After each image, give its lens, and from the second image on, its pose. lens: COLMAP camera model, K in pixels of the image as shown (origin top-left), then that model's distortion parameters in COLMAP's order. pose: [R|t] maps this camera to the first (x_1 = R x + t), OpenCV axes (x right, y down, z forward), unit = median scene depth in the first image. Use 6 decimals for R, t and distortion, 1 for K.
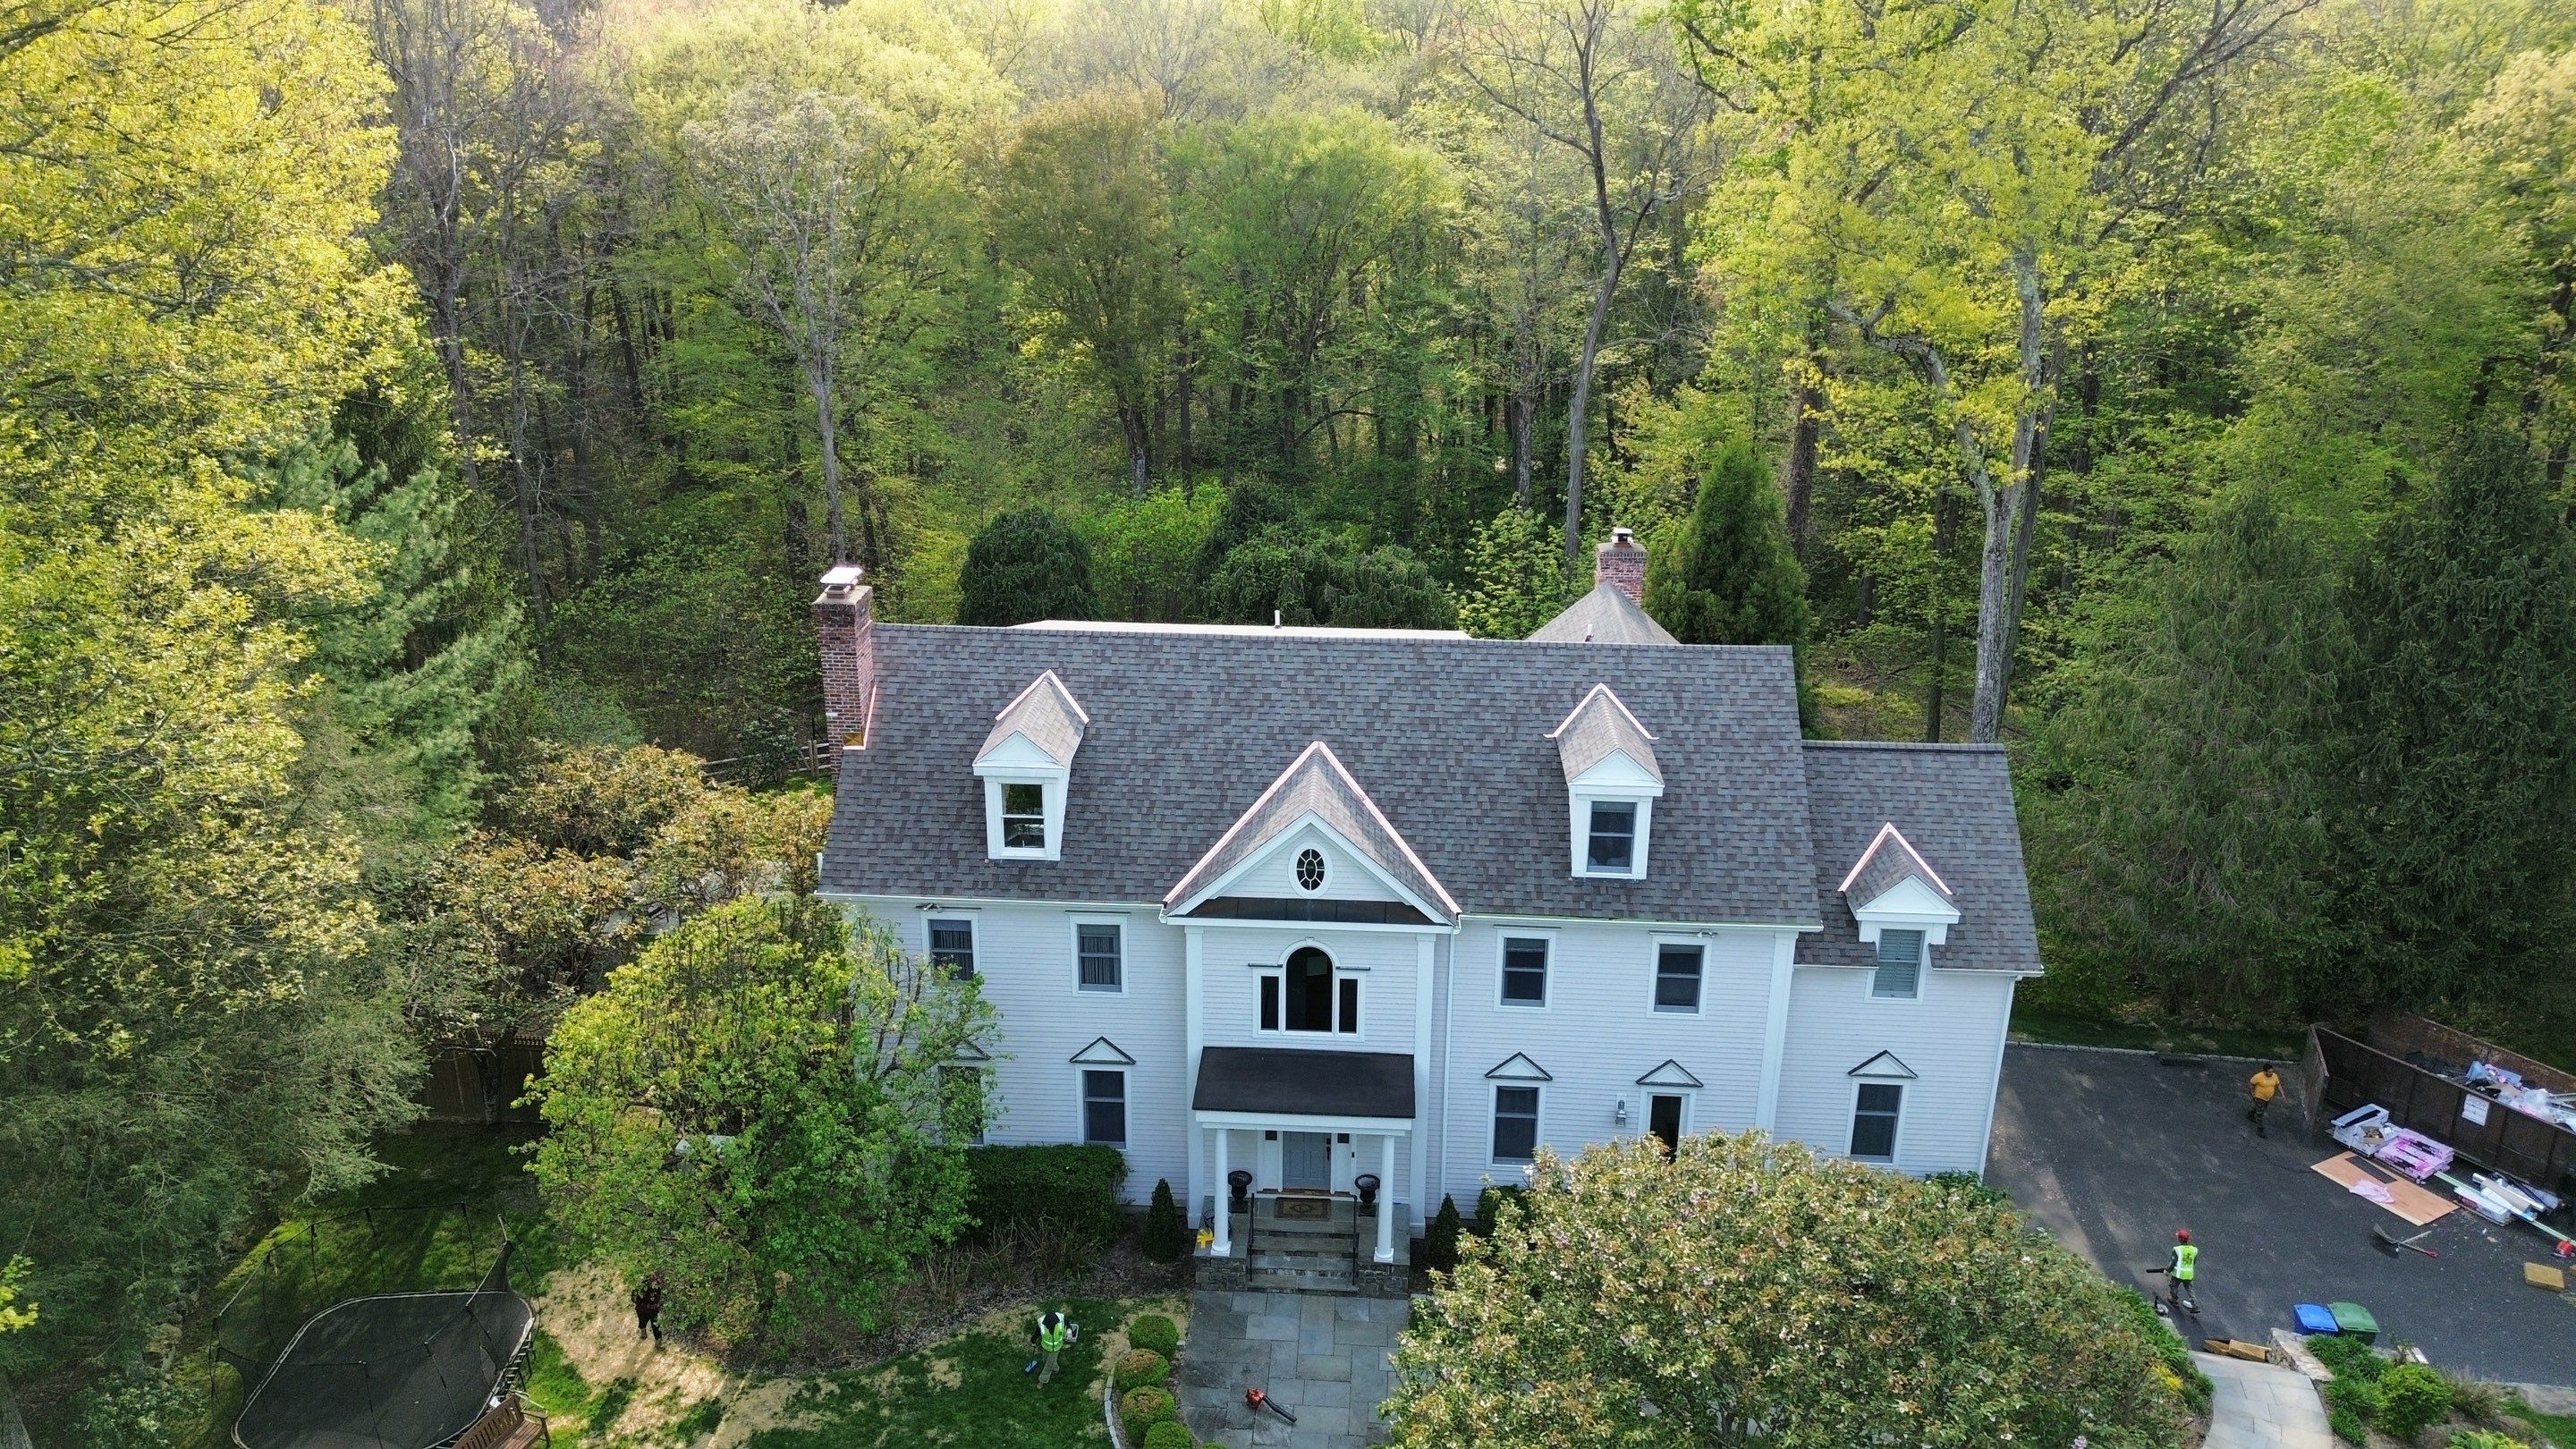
lens RADIAL K [[1829.3, 0, 1285.5], [0, 1829.3, 708.1], [0, 0, 1]] dist [0.074813, -0.081810]
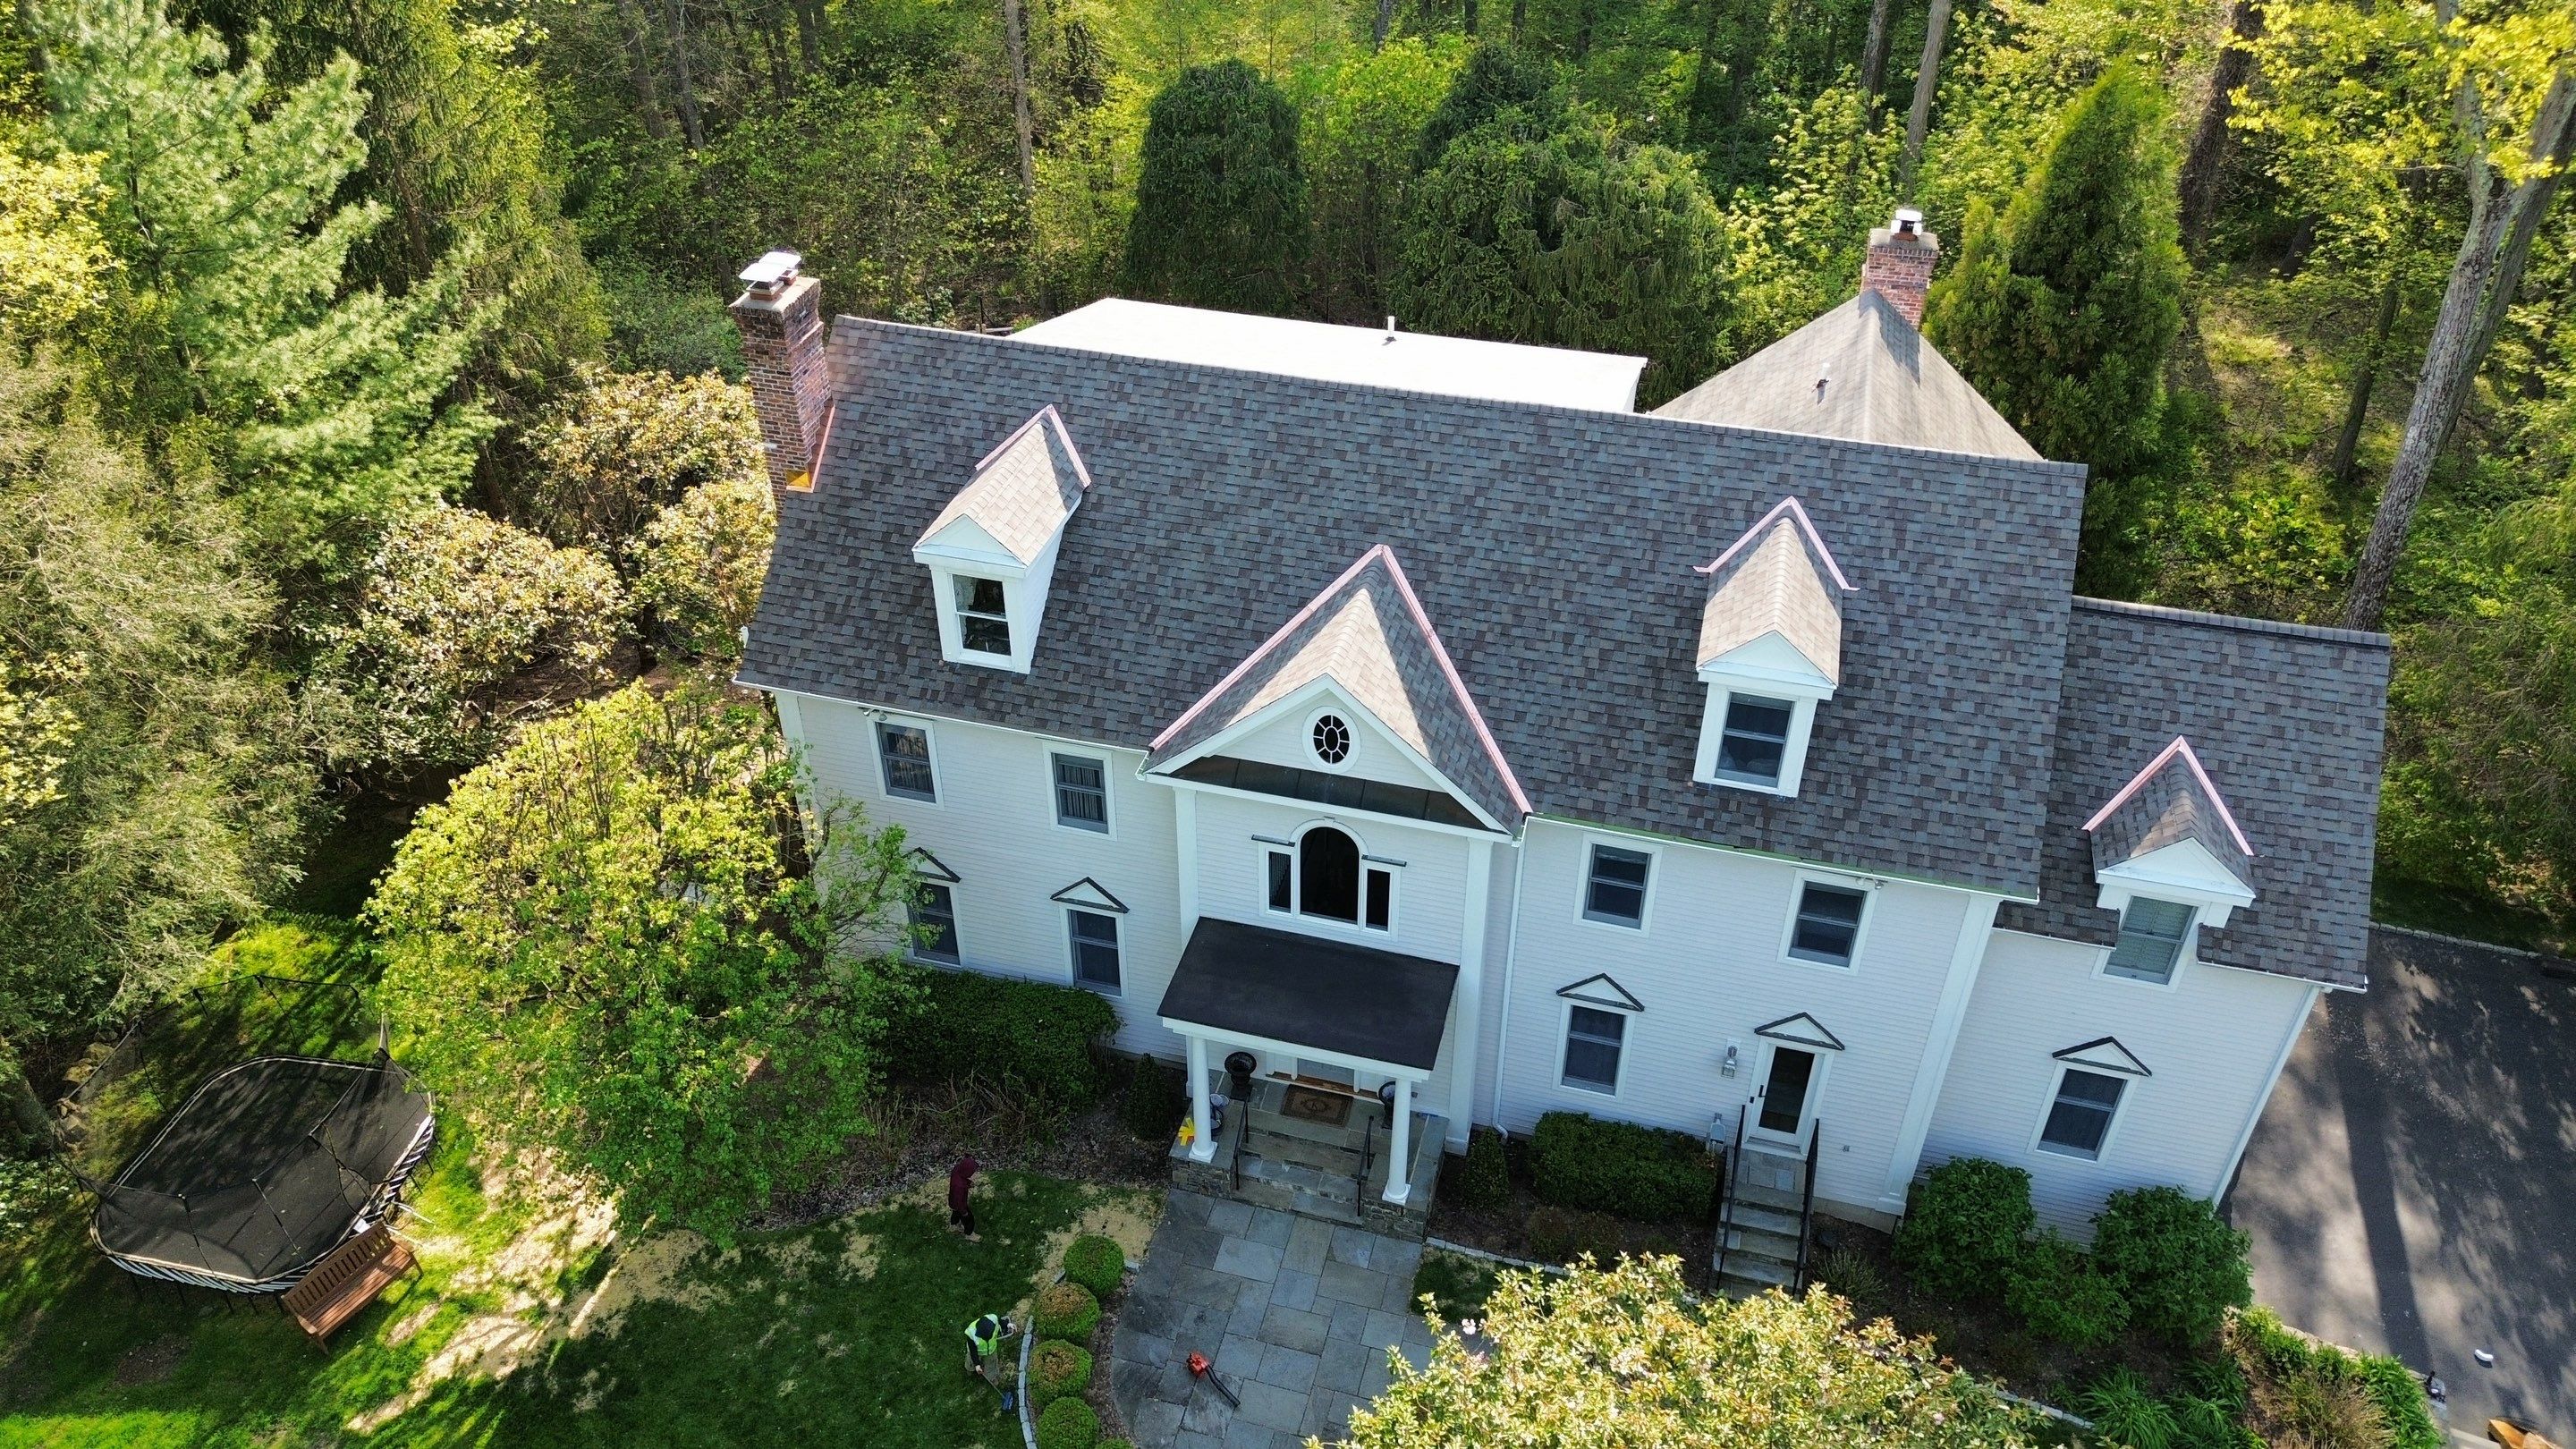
lens RADIAL K [[1829.3, 0, 1284.9], [0, 1829.3, 714.2], [0, 0, 1]] dist [0.074813, -0.081810]
pose [[0.978600, 0.116918, -0.169331, 0.115835], [-0.064859, 0.956211, 0.285402, -0.128509], [0.195284, -0.268312, 0.943331, 0.281955]]
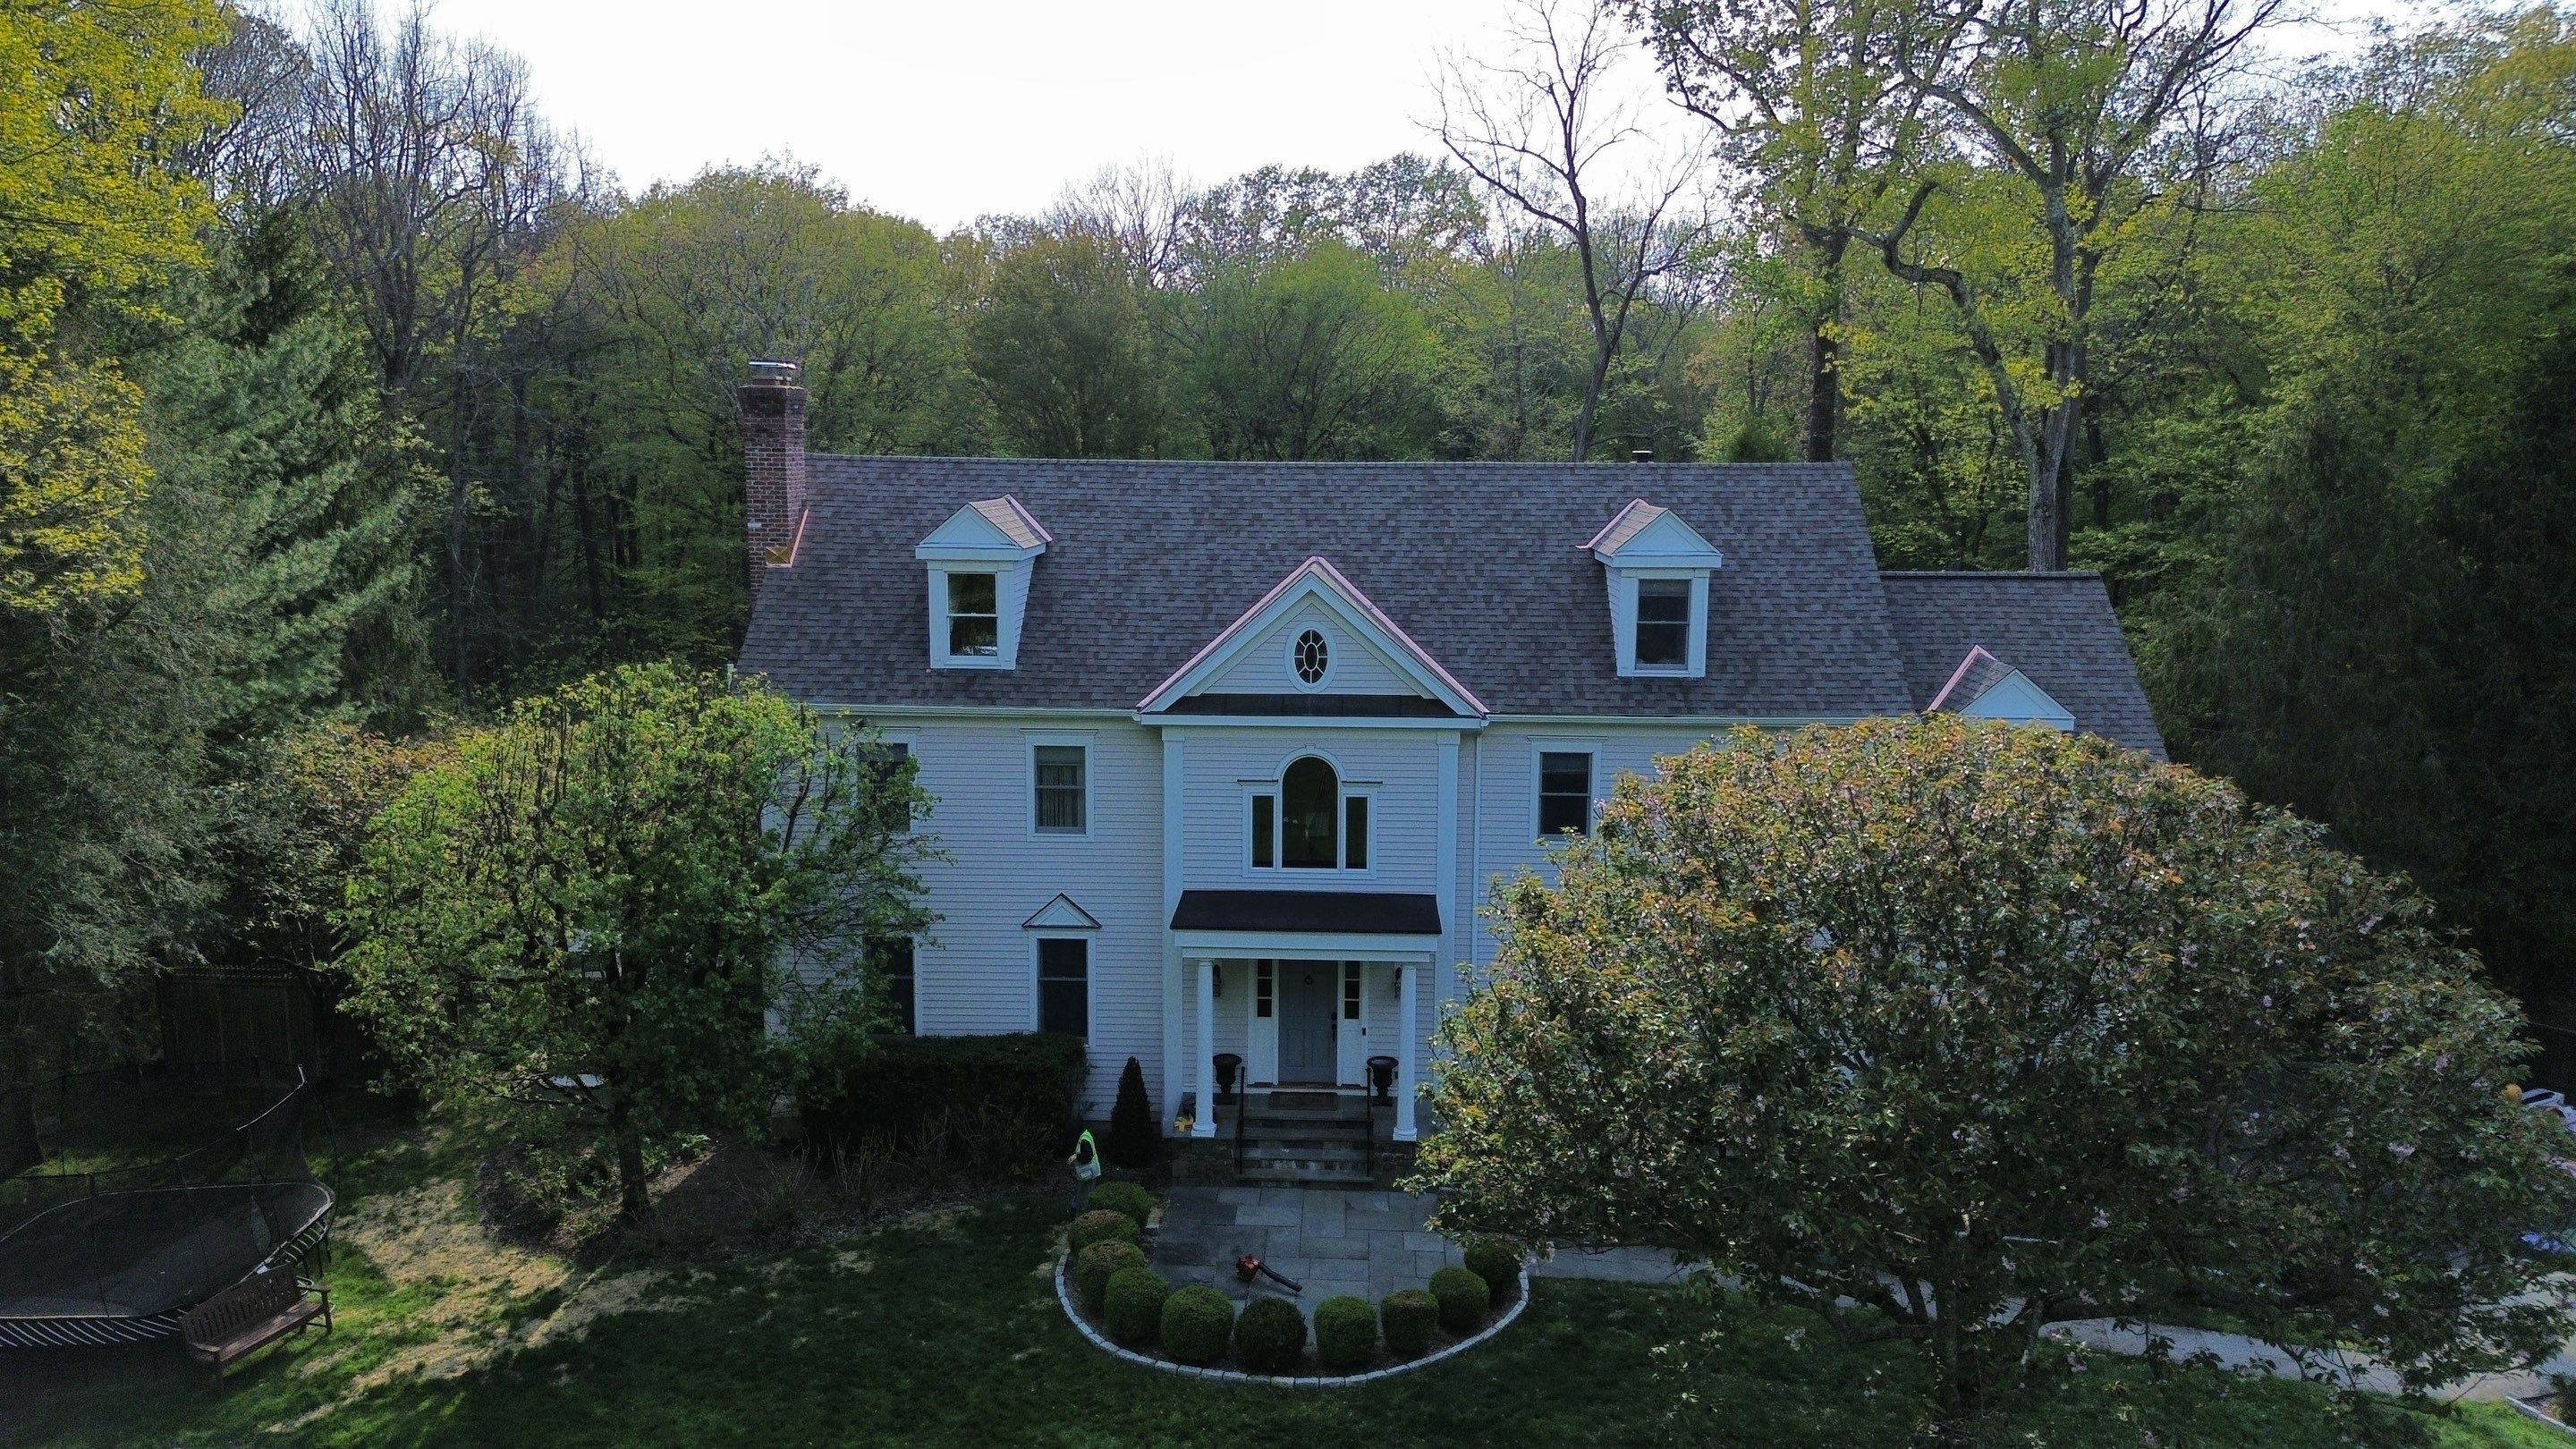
lens RADIAL K [[1829.3, 0, 1287.8], [0, 1829.3, 713.7], [0, 0, 1]] dist [0.074813, -0.081810]
pose [[0.999865, -0.003761, 0.016001, -0.010226], [0.006939, 0.979052, -0.203491, 0.275629], [-0.014900, 0.203574, 0.978946, 0.169851]]
